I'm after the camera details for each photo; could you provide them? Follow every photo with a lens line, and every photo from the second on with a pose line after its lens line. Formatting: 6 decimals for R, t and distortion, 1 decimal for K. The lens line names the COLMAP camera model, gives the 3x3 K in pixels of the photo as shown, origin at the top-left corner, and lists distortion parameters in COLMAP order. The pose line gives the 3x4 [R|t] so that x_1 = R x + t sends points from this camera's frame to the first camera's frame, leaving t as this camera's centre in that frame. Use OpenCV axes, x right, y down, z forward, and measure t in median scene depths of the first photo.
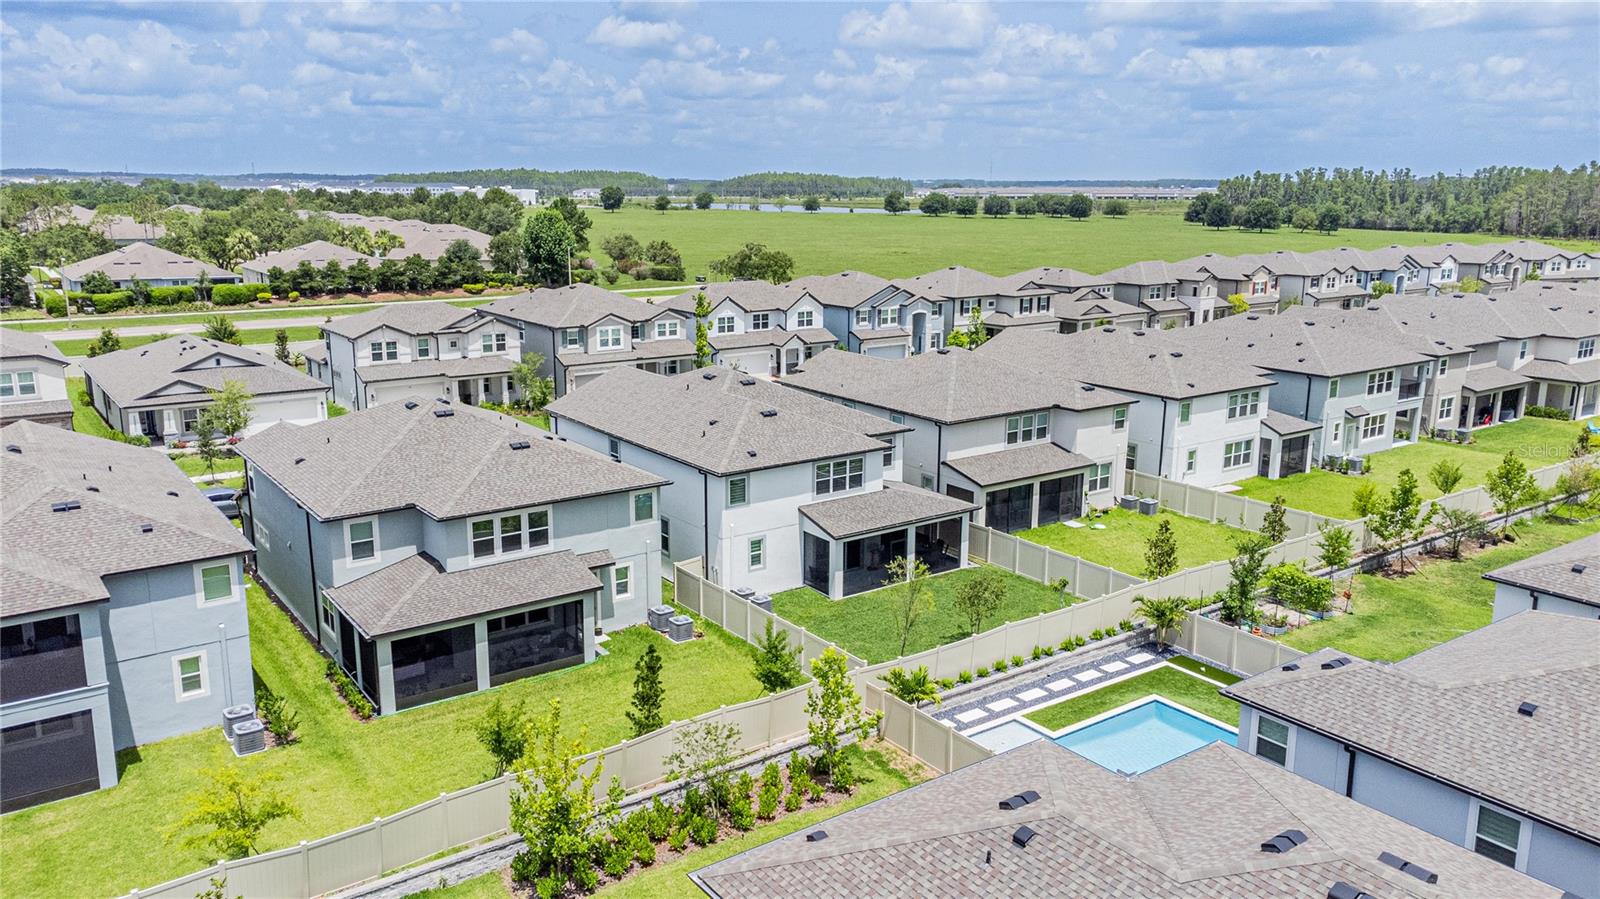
lens RADIAL K [[1183.2, 0, 800.0], [0, 1183.2, 449.5], [0, 0, 1]] dist [0.045286, 0.003538]
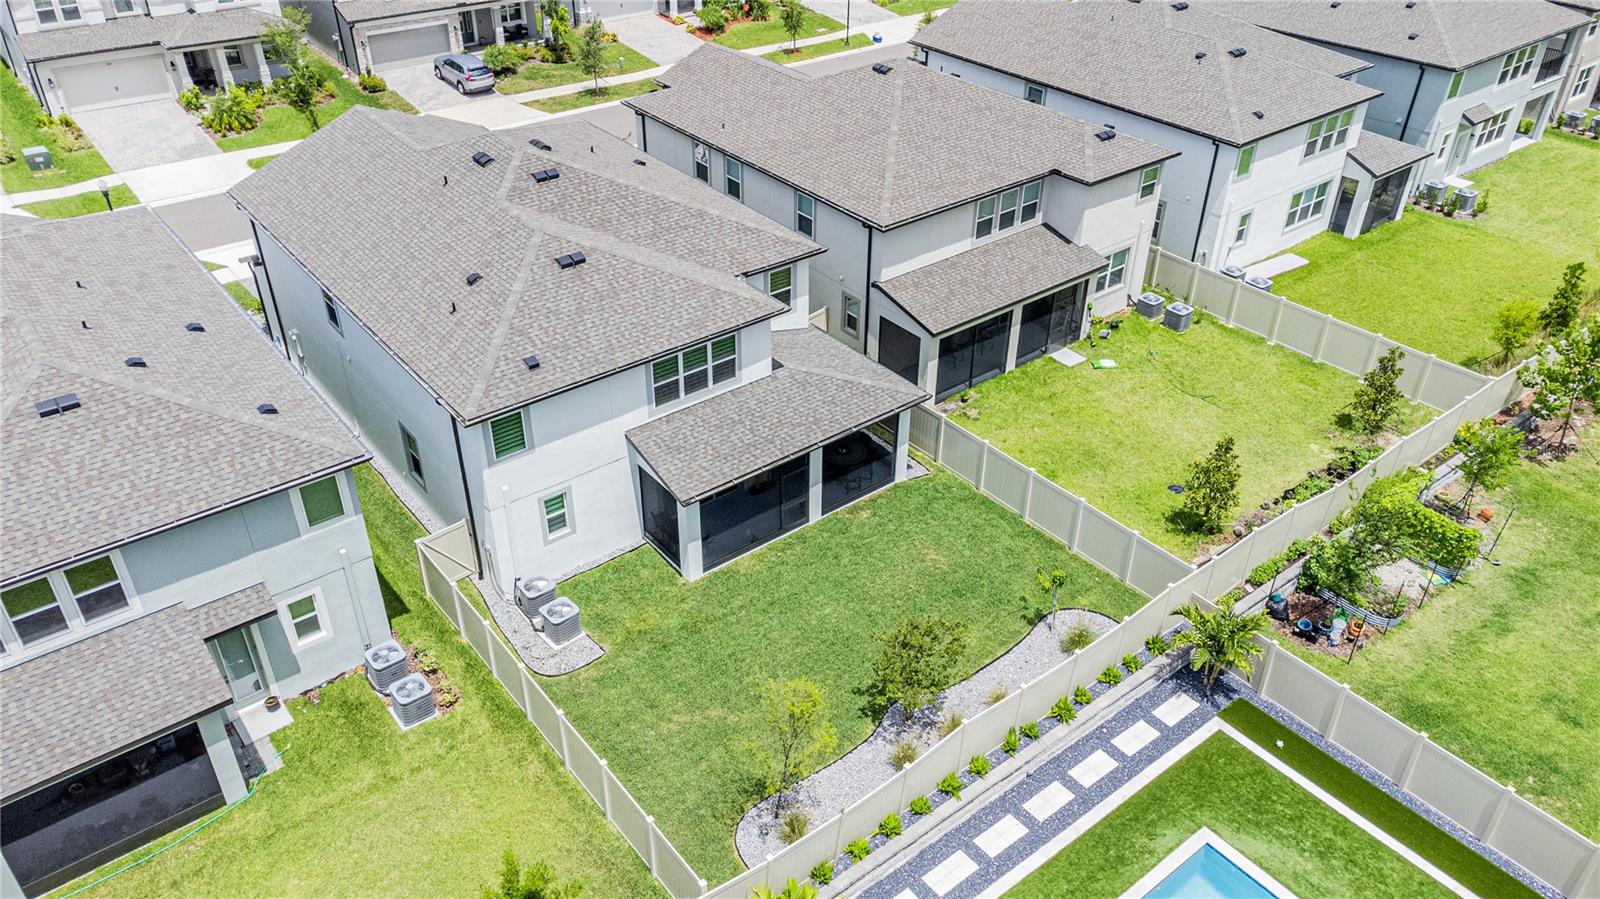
lens RADIAL K [[1168.3, 0, 798.5], [0, 1168.3, 453.7], [0, 0, 1]] dist [0.042922, 0.008814]
pose [[0.999223, -0.021312, 0.033153, 0.055074], [0.007681, 0.930361, 0.366564, -0.130275], [-0.038657, -0.366024, 0.929802, 0.369008]]
